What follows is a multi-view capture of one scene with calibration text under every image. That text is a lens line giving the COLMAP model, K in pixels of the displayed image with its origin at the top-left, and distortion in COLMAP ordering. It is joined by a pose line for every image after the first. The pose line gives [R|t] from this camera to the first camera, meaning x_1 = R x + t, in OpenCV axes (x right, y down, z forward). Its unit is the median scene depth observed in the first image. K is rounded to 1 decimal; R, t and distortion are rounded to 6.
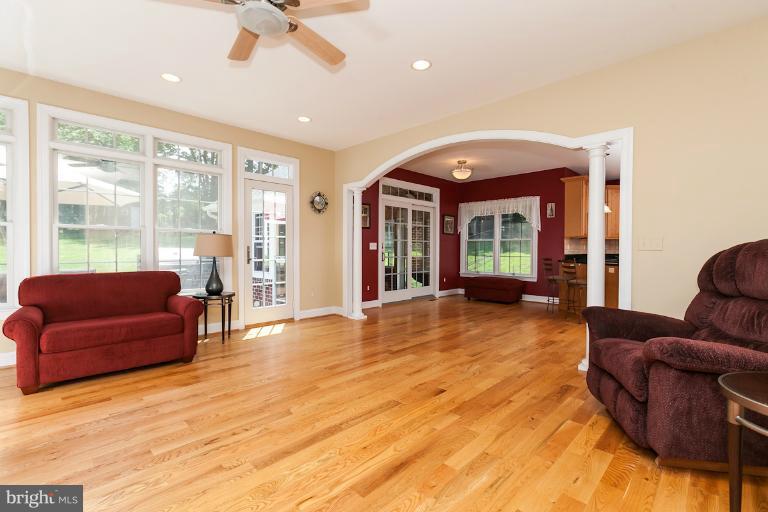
lens RADIAL K [[352.9, 0, 385.2], [0, 352.9, 257.5], [0, 0, 1]] dist [0.000465, -0.000056]
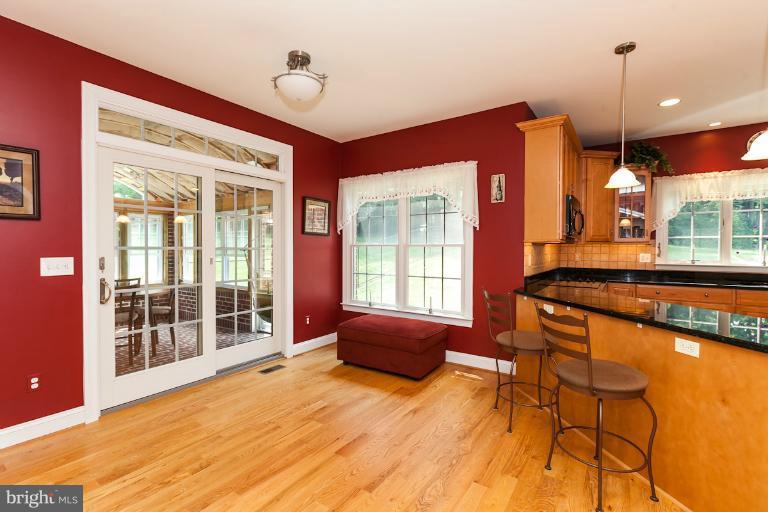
lens RADIAL K [[347.0, 0, 382.7], [0, 347.0, 252.6], [0, 0, 1]] dist [-0.002513, -0.000588]
pose [[0.986892, -0.002830, 0.161359, 0.220707], [0.003968, 0.999969, -0.006732, -0.038454], [-0.161335, 0.007284, 0.986873, 0.523717]]
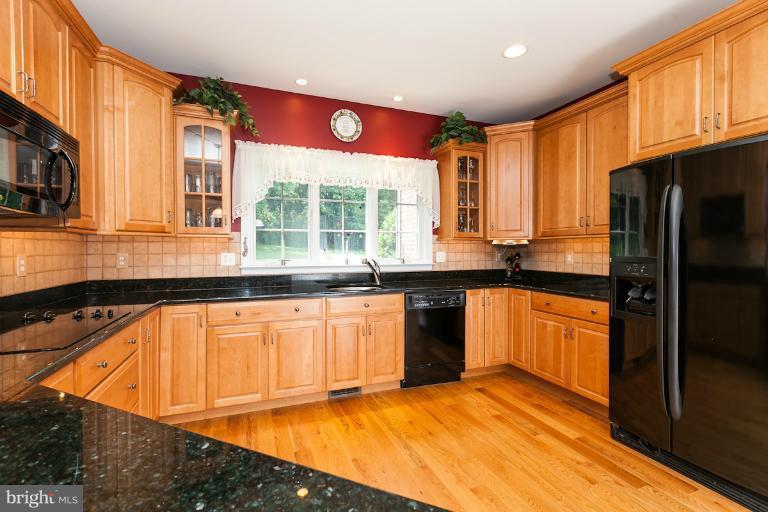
lens RADIAL K [[340.7, 0, 381.1], [0, 340.7, 254.5], [0, 0, 1]] dist [0.000430, 0.000026]
pose [[0.418573, -0.015270, 0.908055, 0.490968], [0.025190, 0.999669, 0.005199, -0.033674], [-0.907834, 0.020698, 0.418819, 0.721336]]
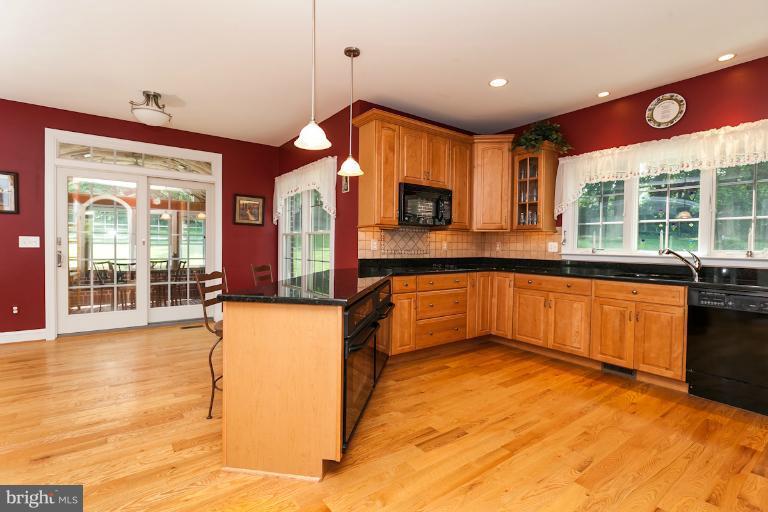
lens RADIAL K [[362.0, 0, 382.4], [0, 362.0, 251.8], [0, 0, 1]] dist [-0.005450, -0.000742]
pose [[0.986573, 0.010930, -0.162955, 0.609001], [-0.011574, 0.999928, -0.003008, -0.017898], [0.162910, 0.004853, 0.986629, 0.429575]]
